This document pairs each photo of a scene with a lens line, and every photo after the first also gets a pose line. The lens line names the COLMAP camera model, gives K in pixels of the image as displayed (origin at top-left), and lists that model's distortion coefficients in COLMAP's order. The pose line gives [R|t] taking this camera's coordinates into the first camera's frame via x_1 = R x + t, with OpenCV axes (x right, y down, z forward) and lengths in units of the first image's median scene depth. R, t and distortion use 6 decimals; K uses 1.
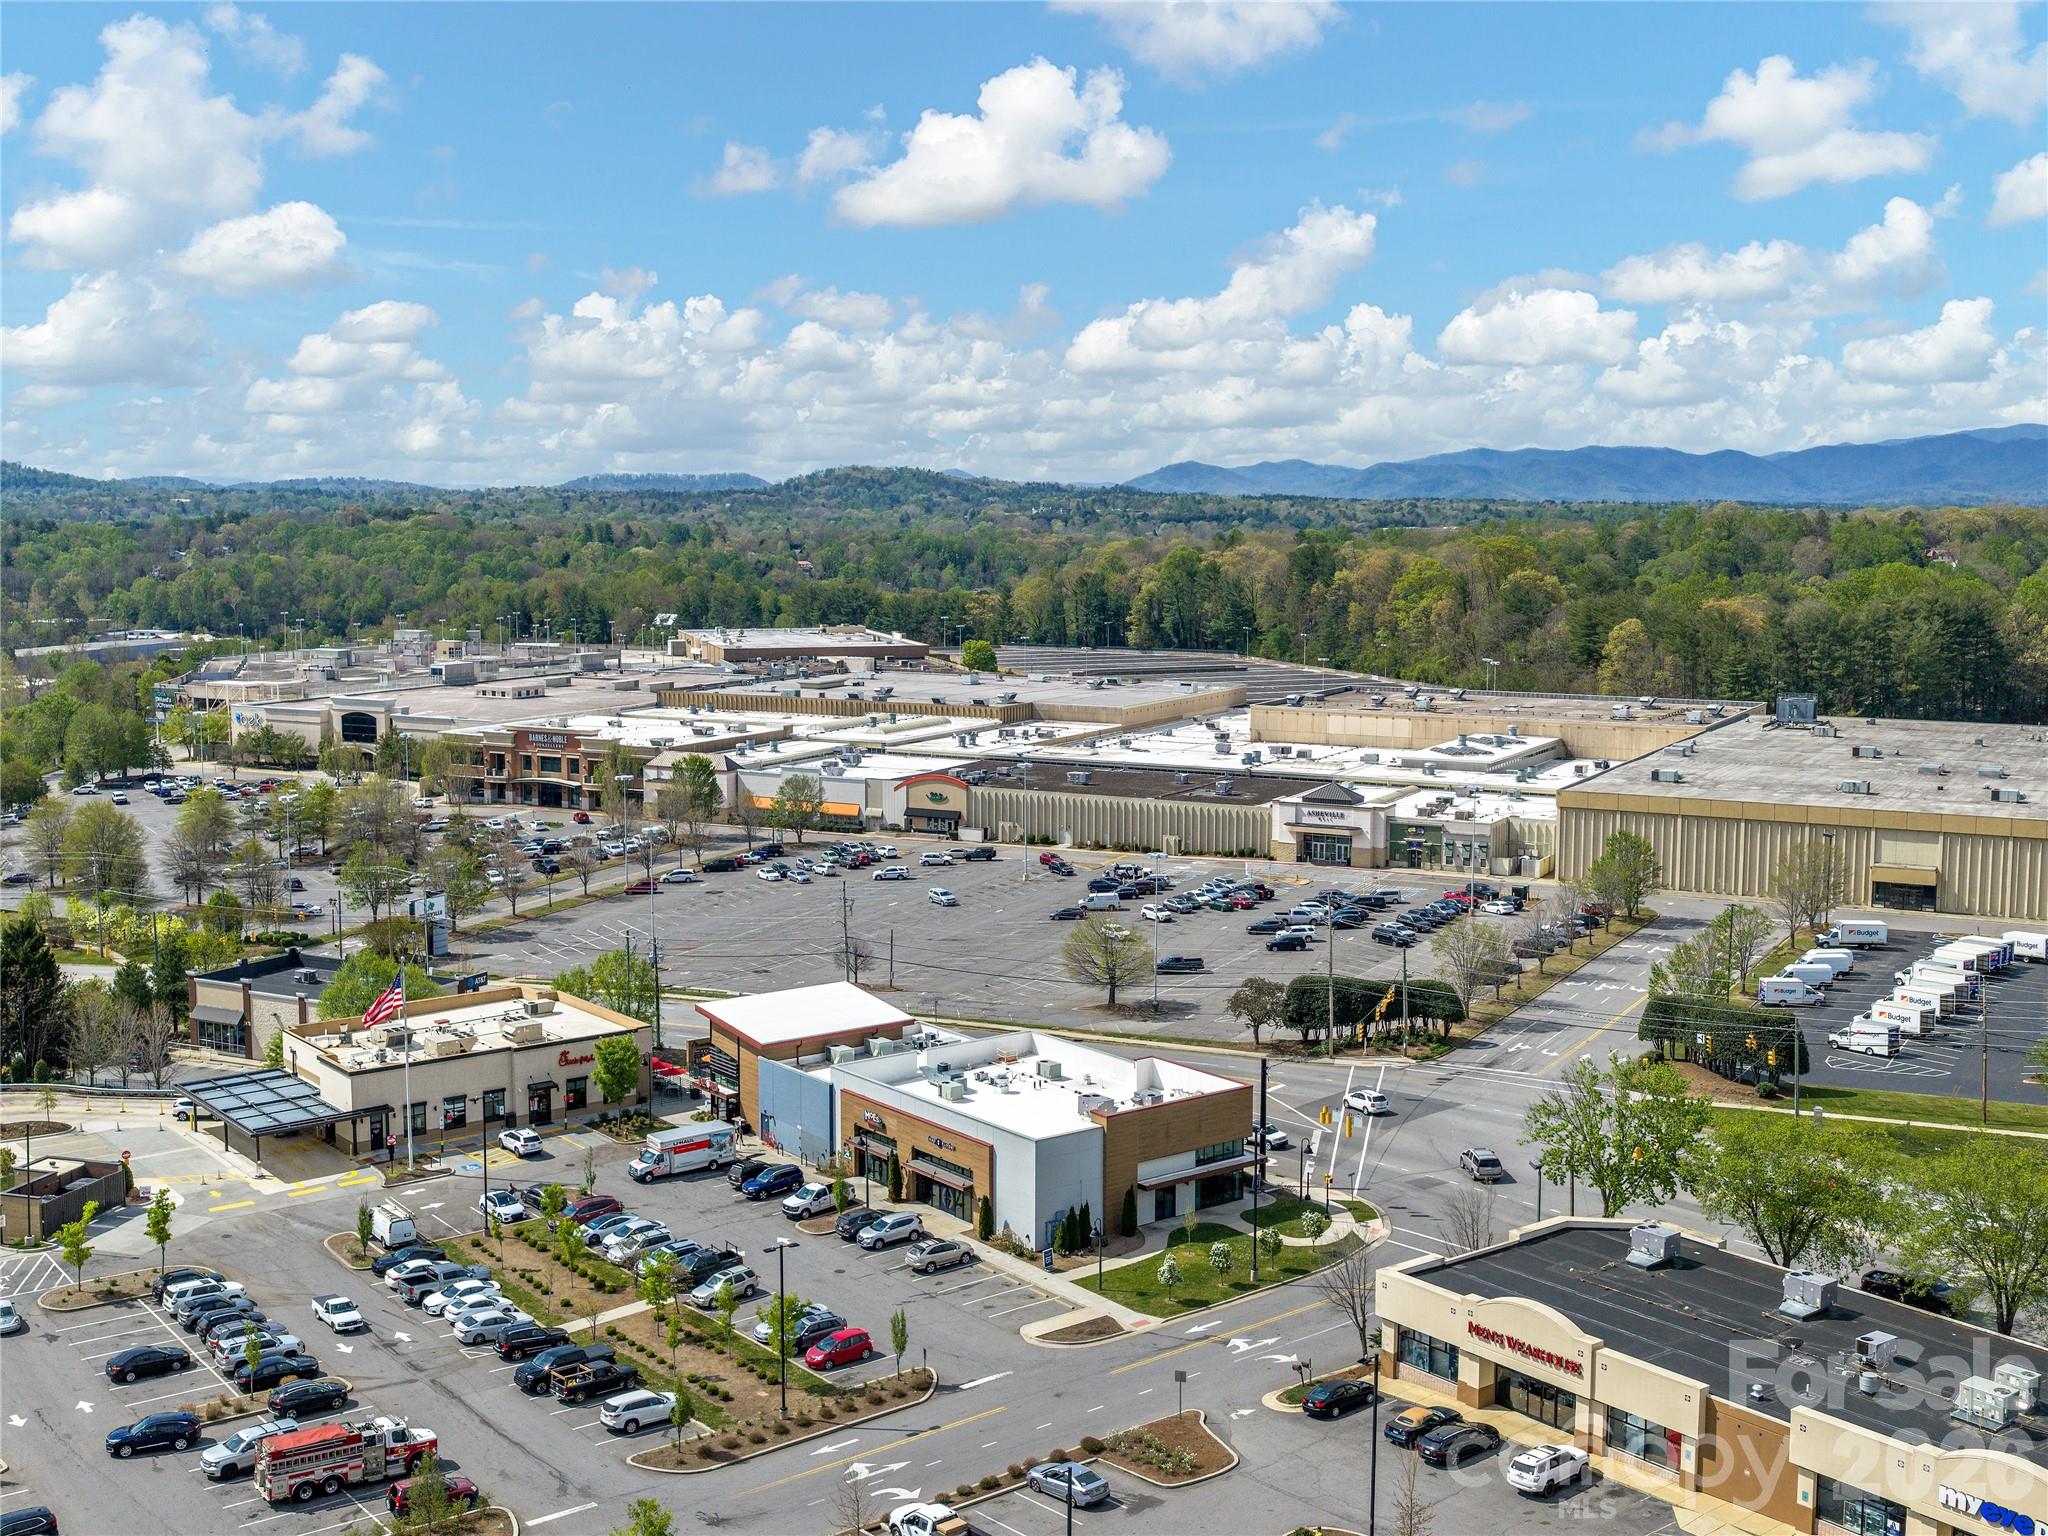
lens RADIAL K [[2240.7, 0, 1033.7], [0, 2240.7, 767.2], [0, 0, 1]] dist [0.008327, -0.027632]
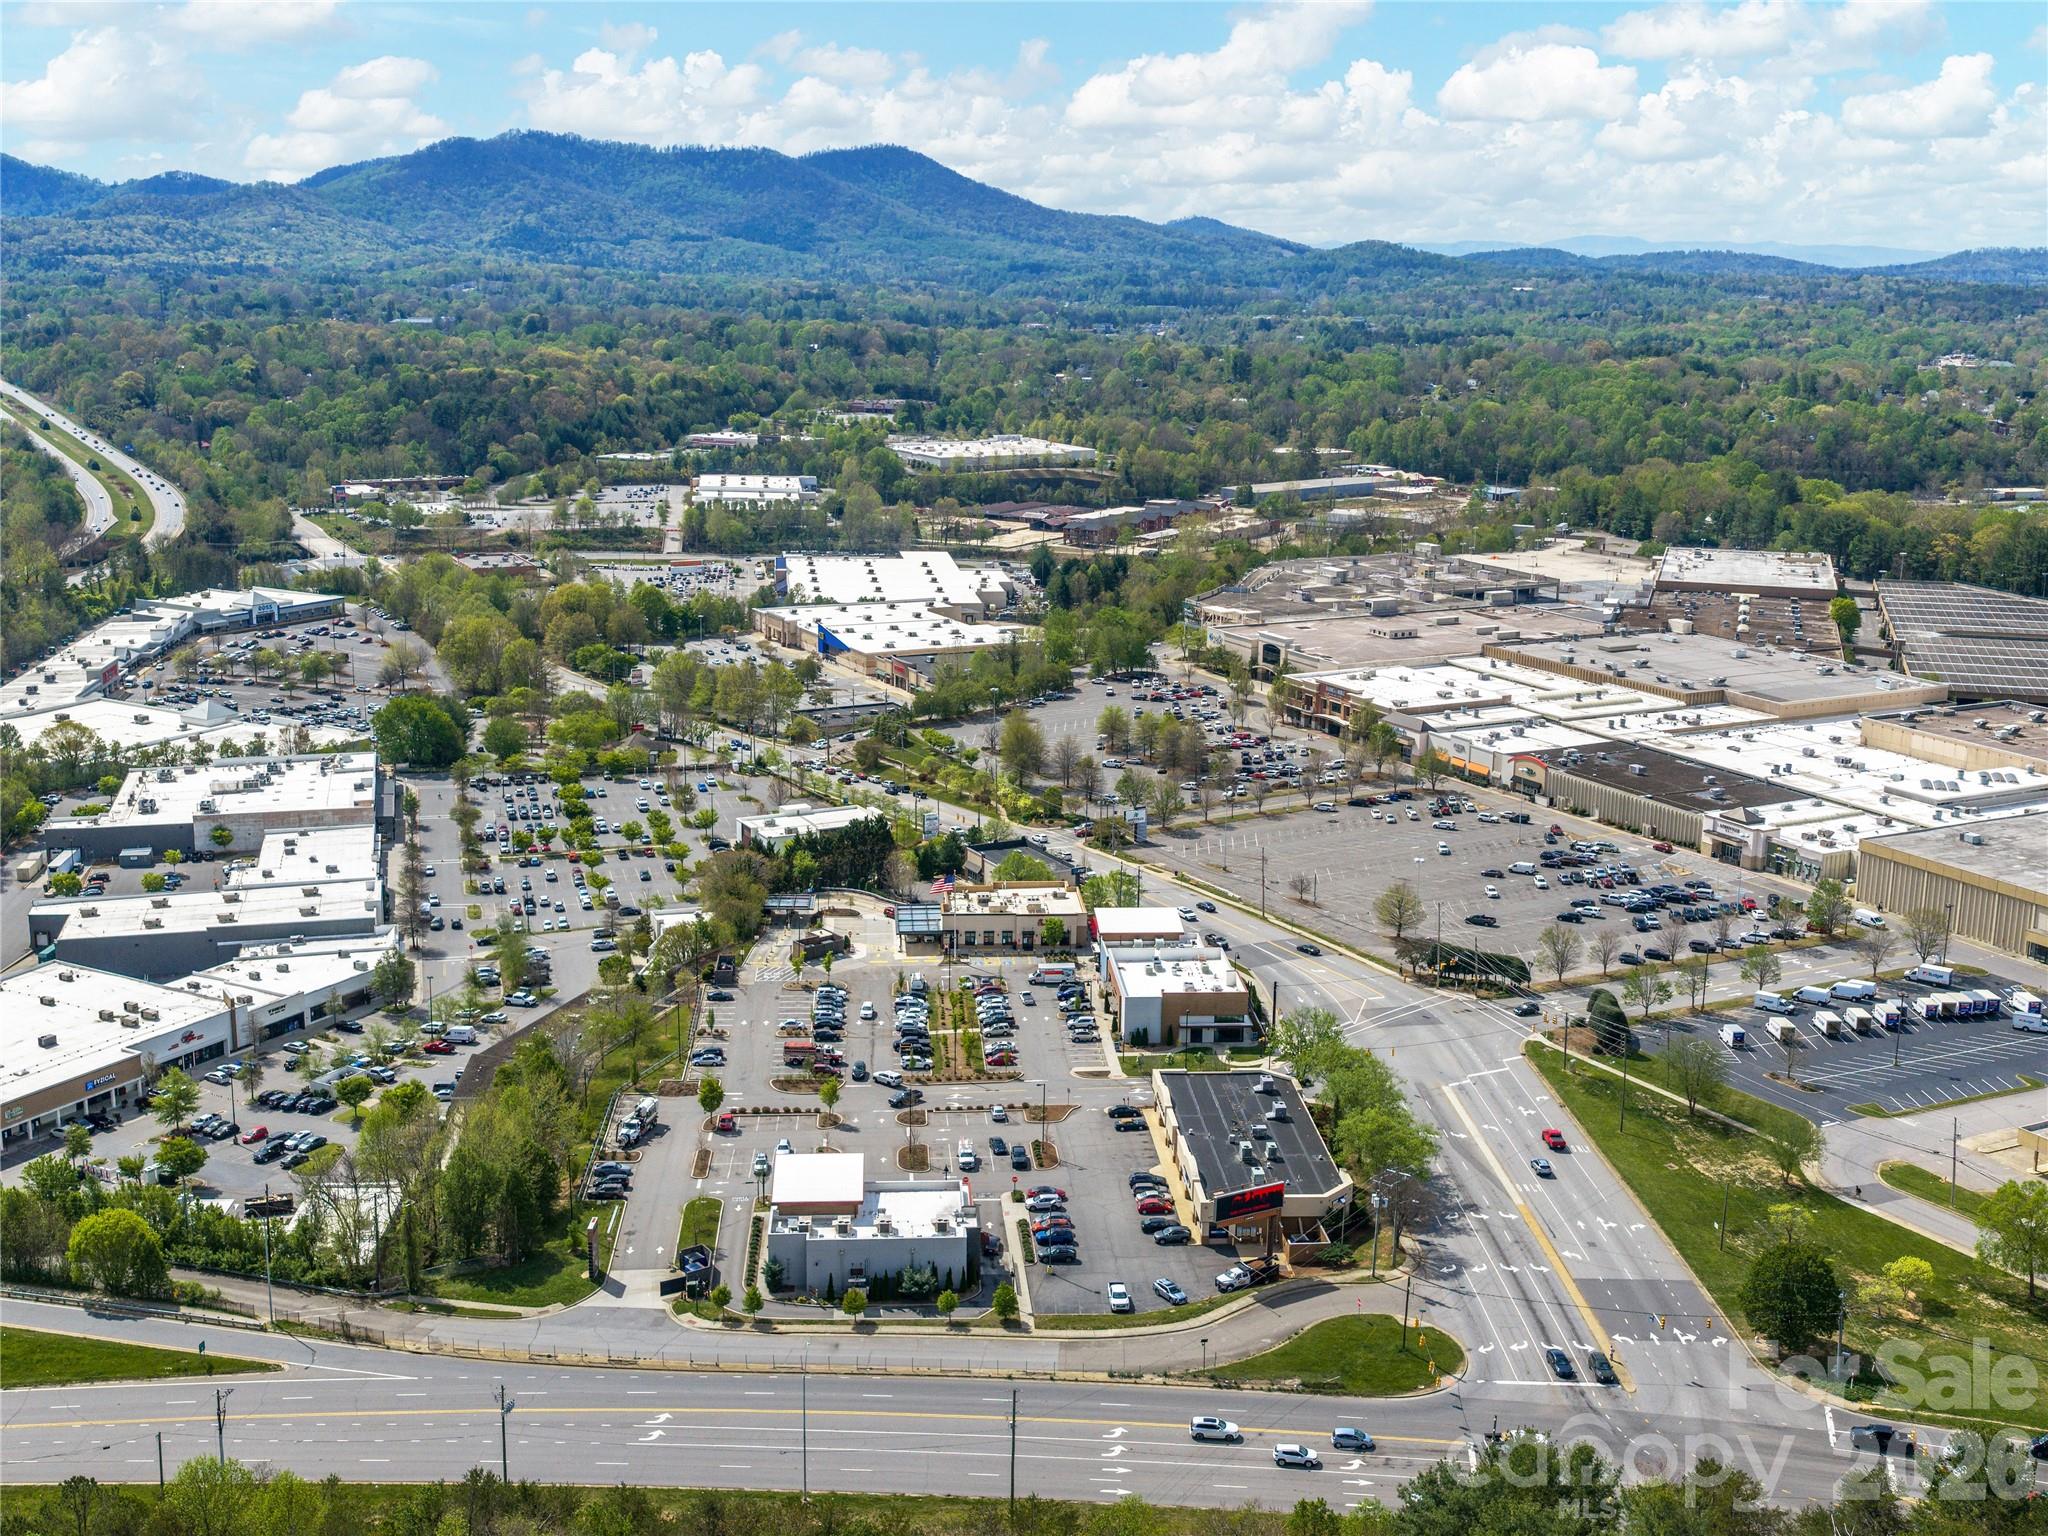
lens RADIAL K [[2240.7, 0, 1033.7], [0, 2240.7, 767.2], [0, 0, 1]] dist [0.008327, -0.027632]
pose [[0.830605, 0.135141, -0.540215, 0.488903], [-0.077380, 0.988704, 0.128360, -0.155827], [0.551460, -0.064814, 0.831680, -0.426583]]
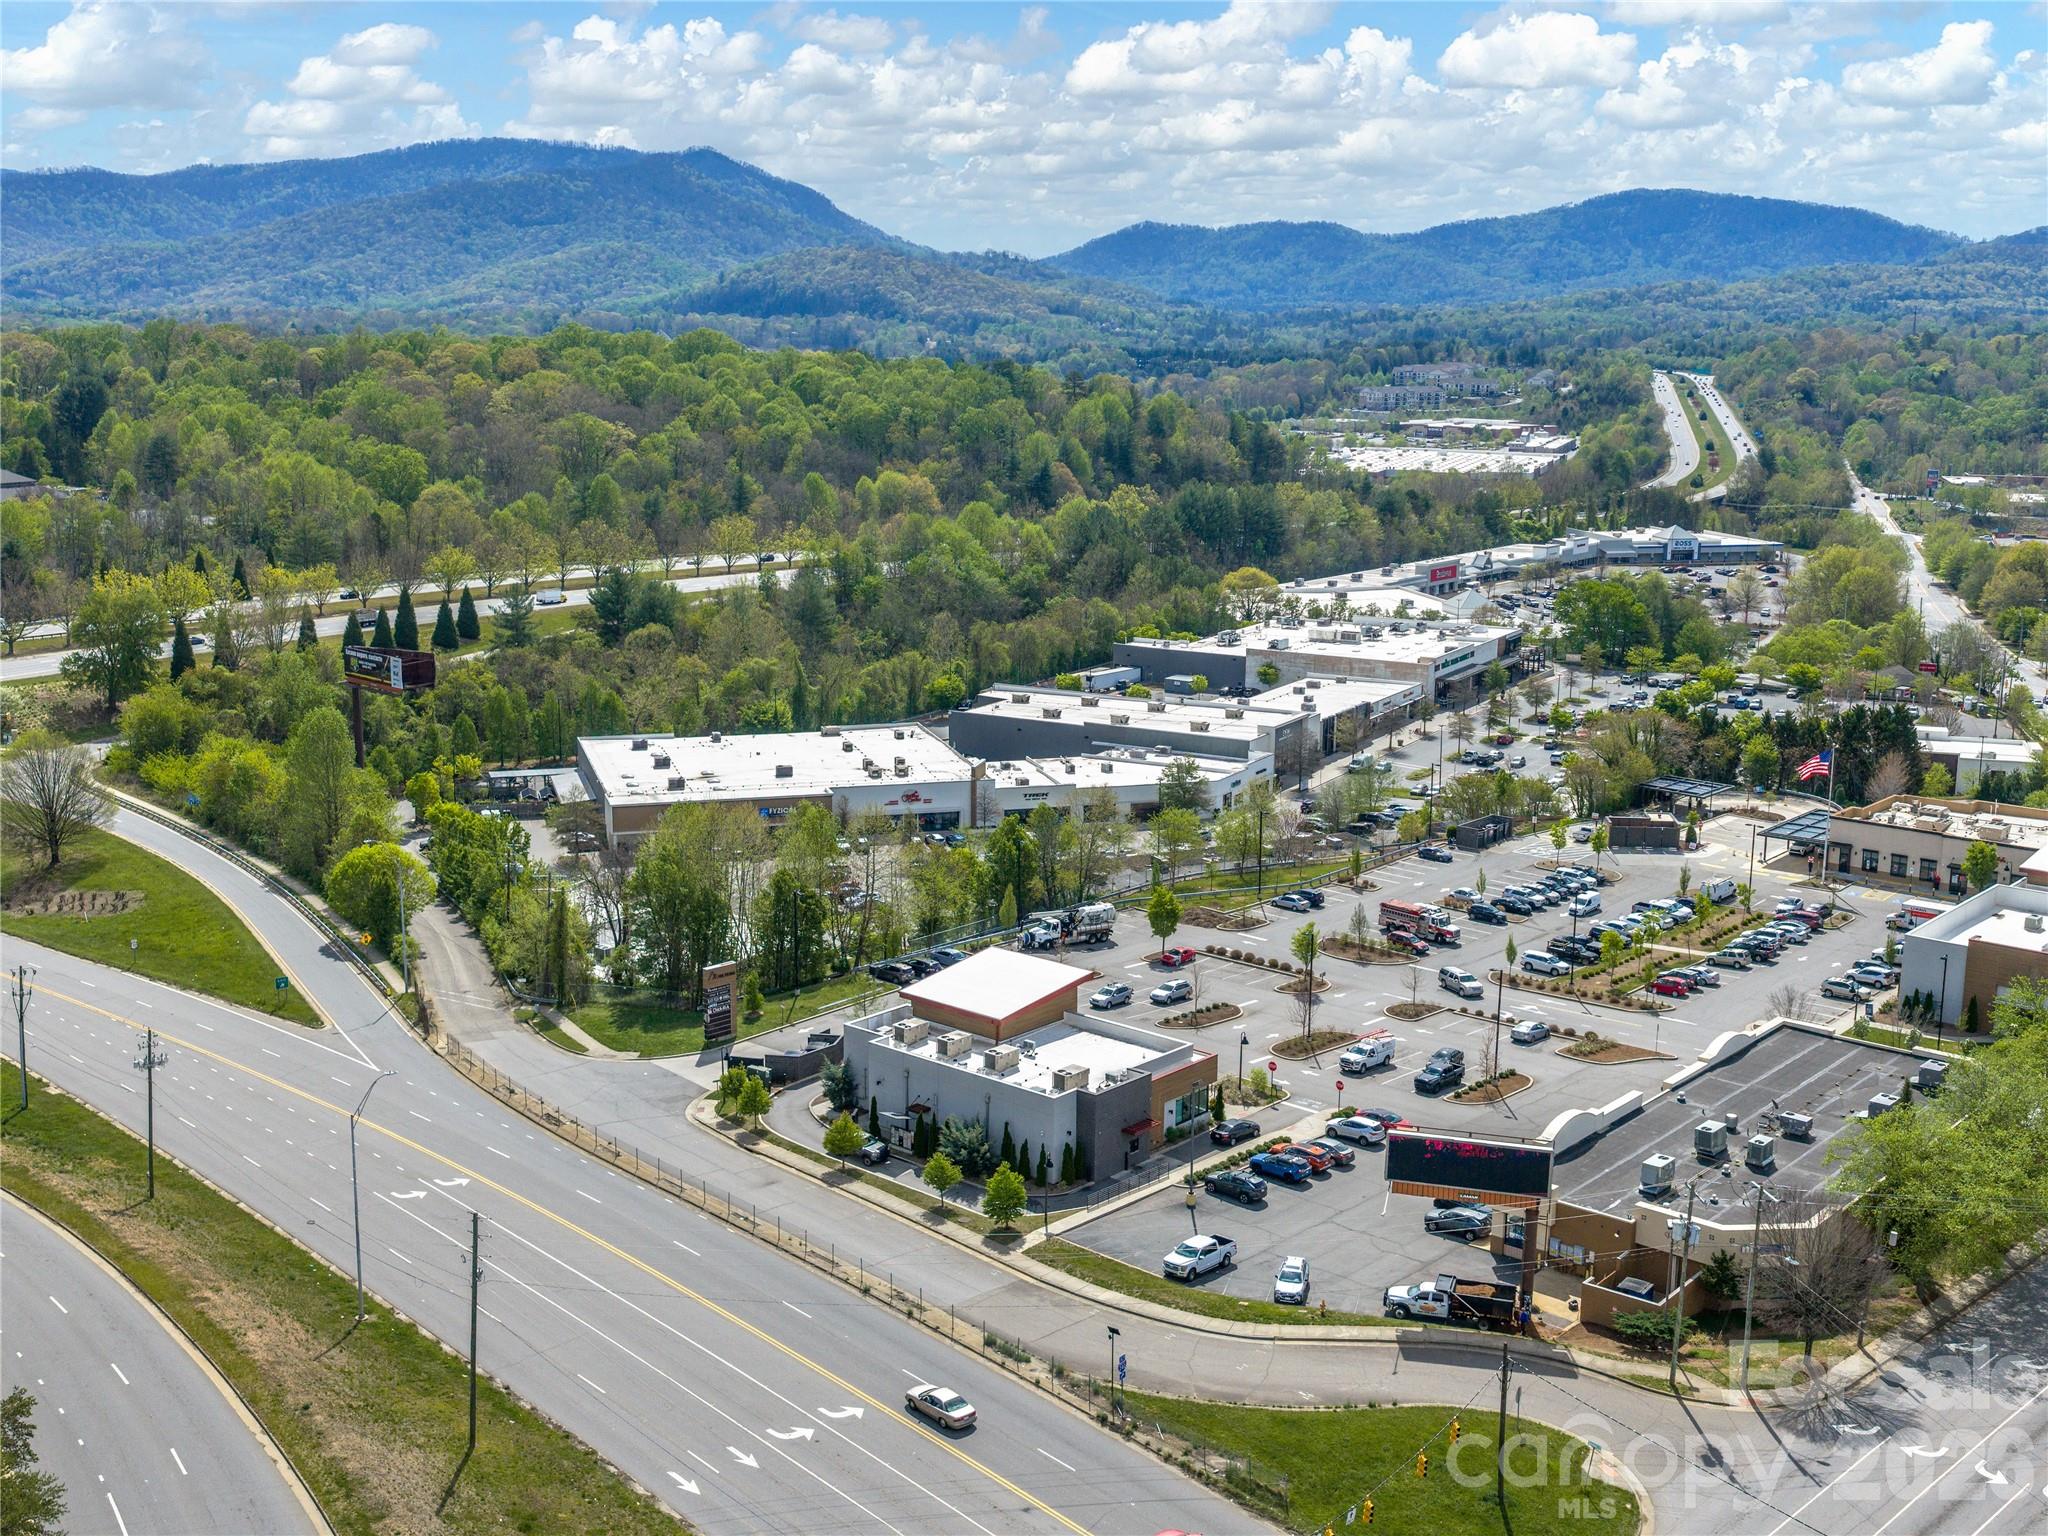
lens RADIAL K [[2240.7, 0, 1033.7], [0, 2240.7, 767.2], [0, 0, 1]] dist [0.008327, -0.027632]
pose [[0.195512, 0.199241, -0.960249, 0.514138], [-0.120318, 0.976622, 0.178140, -0.051963], [0.973293, 0.080707, 0.214913, 0.058926]]
